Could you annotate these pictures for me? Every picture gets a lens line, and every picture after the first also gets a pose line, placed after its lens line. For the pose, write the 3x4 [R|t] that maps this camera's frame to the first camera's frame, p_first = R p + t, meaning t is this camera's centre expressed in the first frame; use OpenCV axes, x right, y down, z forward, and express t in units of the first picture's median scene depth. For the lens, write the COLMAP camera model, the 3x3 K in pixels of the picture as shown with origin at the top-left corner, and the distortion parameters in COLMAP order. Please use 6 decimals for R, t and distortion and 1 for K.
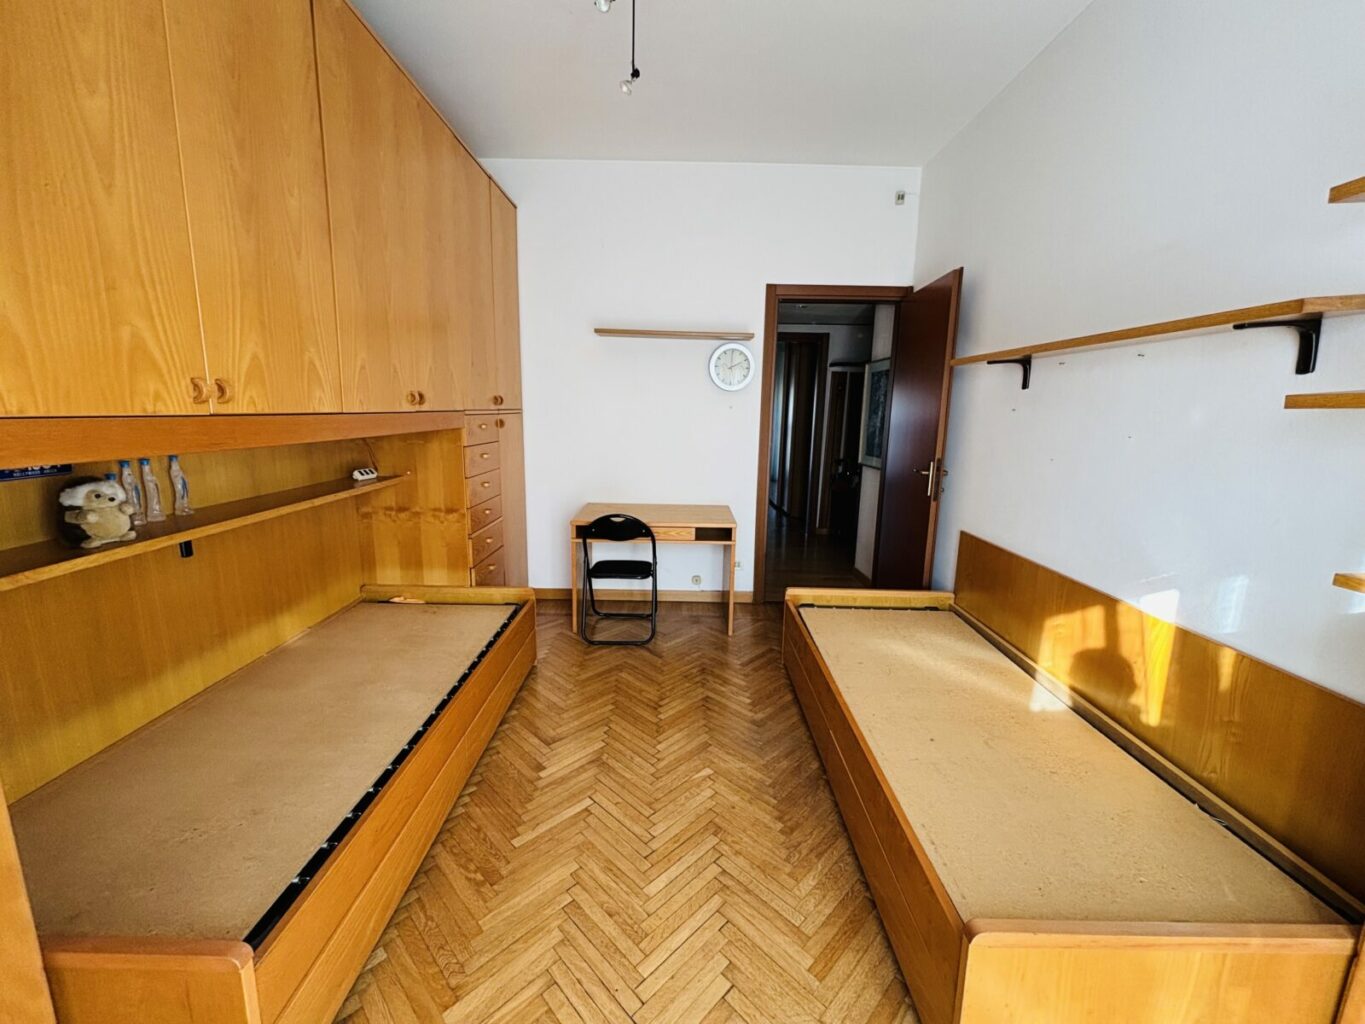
lens RADIAL K [[548.0, 0, 681.9], [0, 548.0, 508.6], [0, 0, 1]] dist [0.001707, -0.000593]
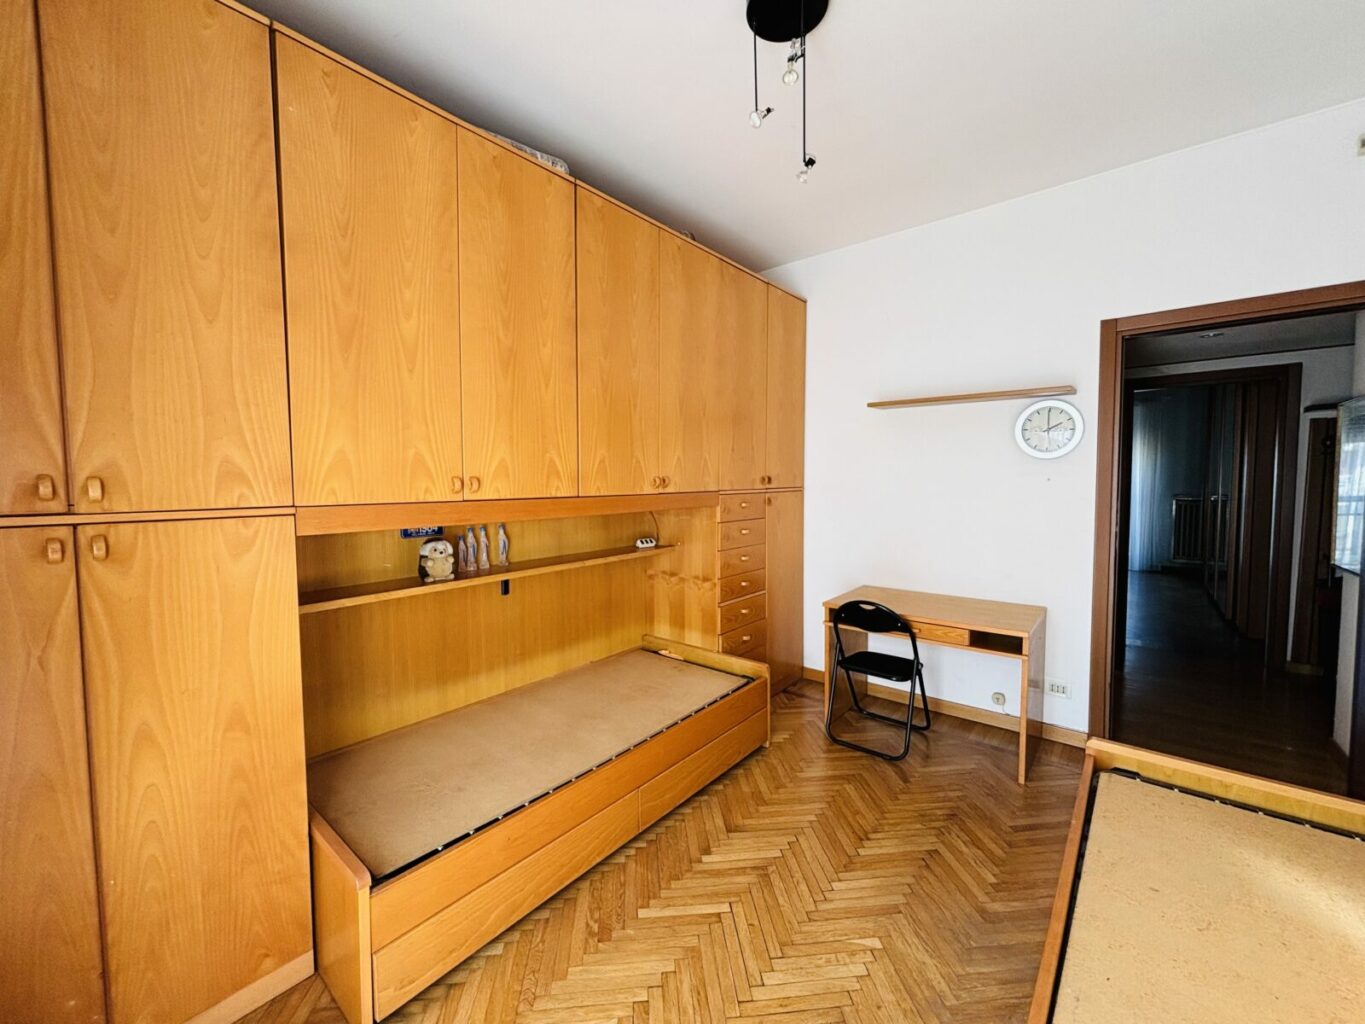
lens RADIAL K [[548.0, 0, 683.1], [0, 548.0, 508.3], [0, 0, 1]] dist [0.001707, -0.000593]
pose [[0.768721, 0.011661, -0.639478, 0.276988], [-0.094976, 0.990830, -0.096103, -0.031433], [0.632493, 0.134611, 0.762780, 0.118489]]
